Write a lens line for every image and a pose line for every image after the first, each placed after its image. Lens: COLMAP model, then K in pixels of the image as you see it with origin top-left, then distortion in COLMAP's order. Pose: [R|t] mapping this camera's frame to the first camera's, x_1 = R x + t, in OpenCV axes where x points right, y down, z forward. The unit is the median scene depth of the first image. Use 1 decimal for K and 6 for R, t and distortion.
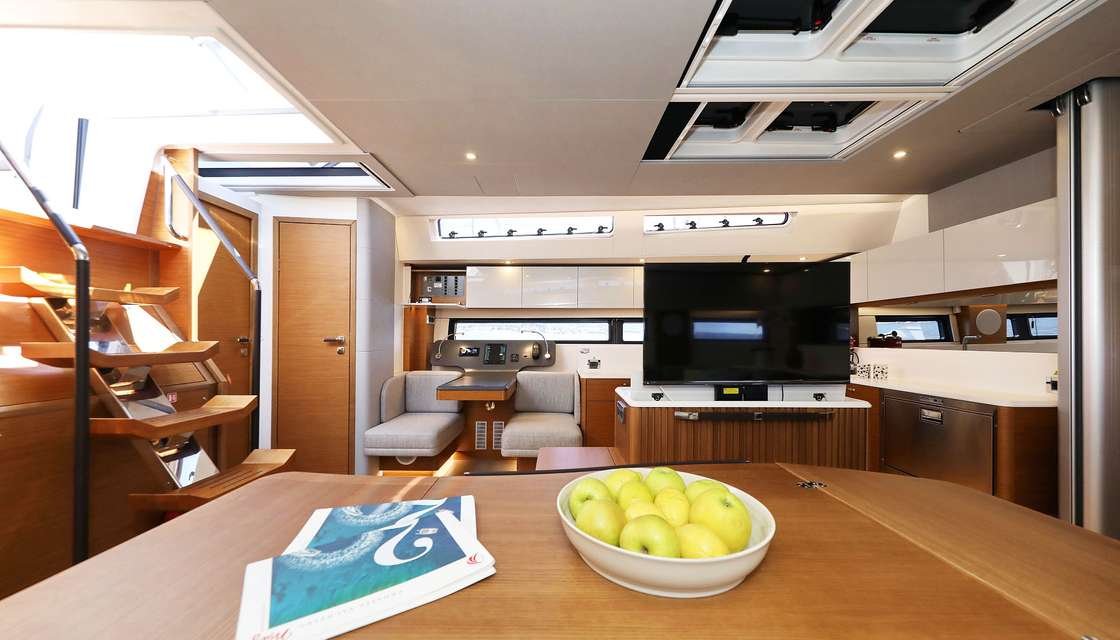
lens RADIAL K [[398.4, 0, 555.3], [0, 398.4, 335.9], [0, 0, 1]] dist [-0.000338, -0.000046]
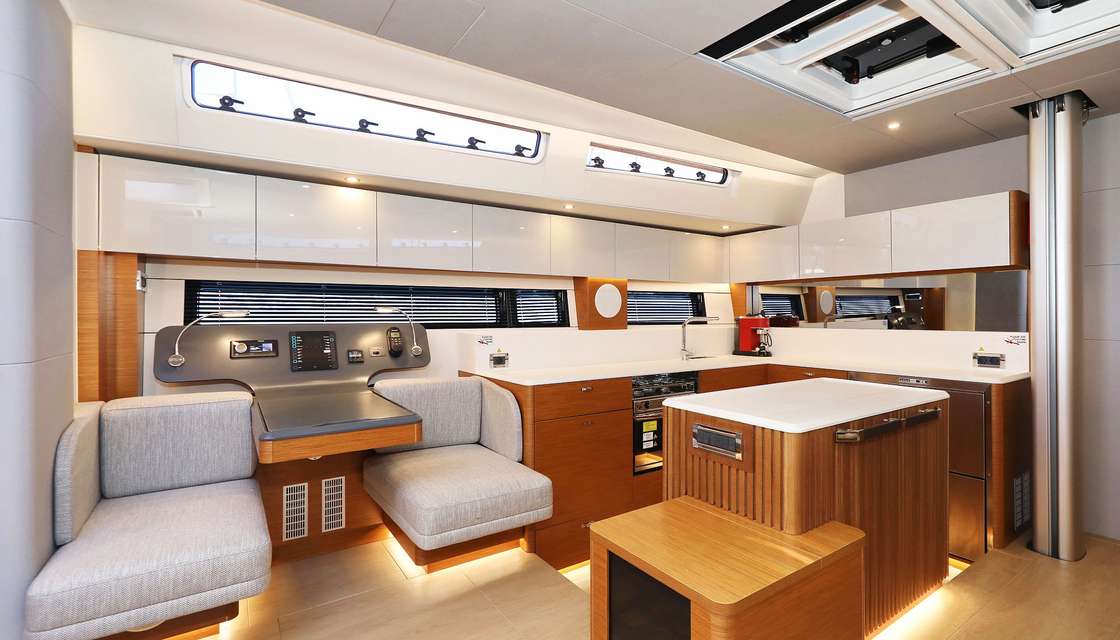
lens RADIAL K [[507.4, 0, 573.2], [0, 507.4, 316.5], [0, 0, 1]] dist [0.003677, 0.000373]
pose [[0.814379, -0.003289, 0.580324, -0.289337], [-0.000193, 0.999982, 0.005939, -0.004445], [-0.580333, -0.004948, 0.814364, 0.279884]]
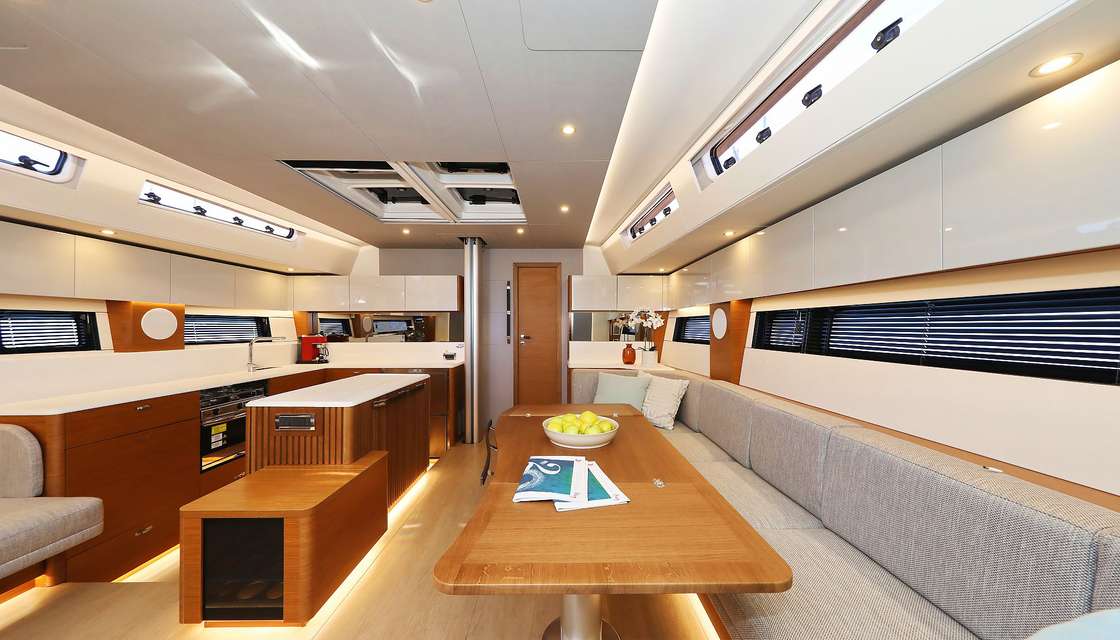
lens RADIAL K [[353.7, 0, 568.1], [0, 353.7, 323.5], [0, 0, 1]] dist [0.000606, -0.000008]
pose [[-0.028491, 0.011306, 0.999530, -0.430296], [-0.002766, 0.999931, -0.011390, -0.024057], [-0.999590, -0.003089, -0.028457, 0.207771]]
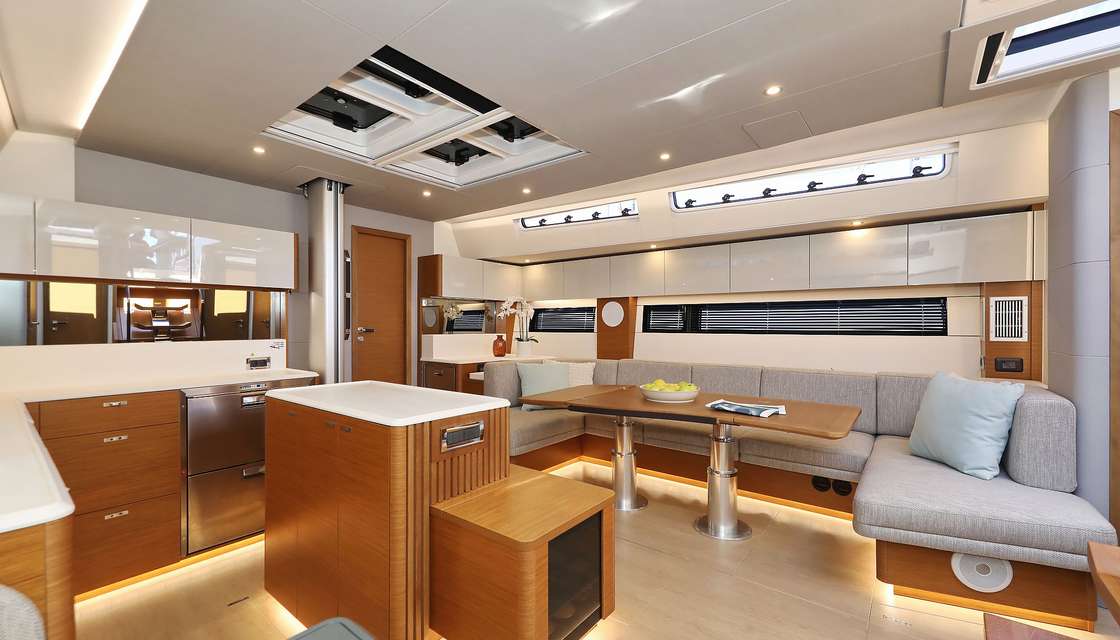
lens RADIAL K [[448.3, 0, 560.0], [0, 448.3, 320.0], [0, 0, 1]] dist [0.001489, 0.000508]
pose [[-0.793254, 0.007629, 0.608842, -0.277443], [-0.000412, 0.999915, -0.013066, -0.002276], [-0.608890, -0.010615, -0.793184, 0.895468]]
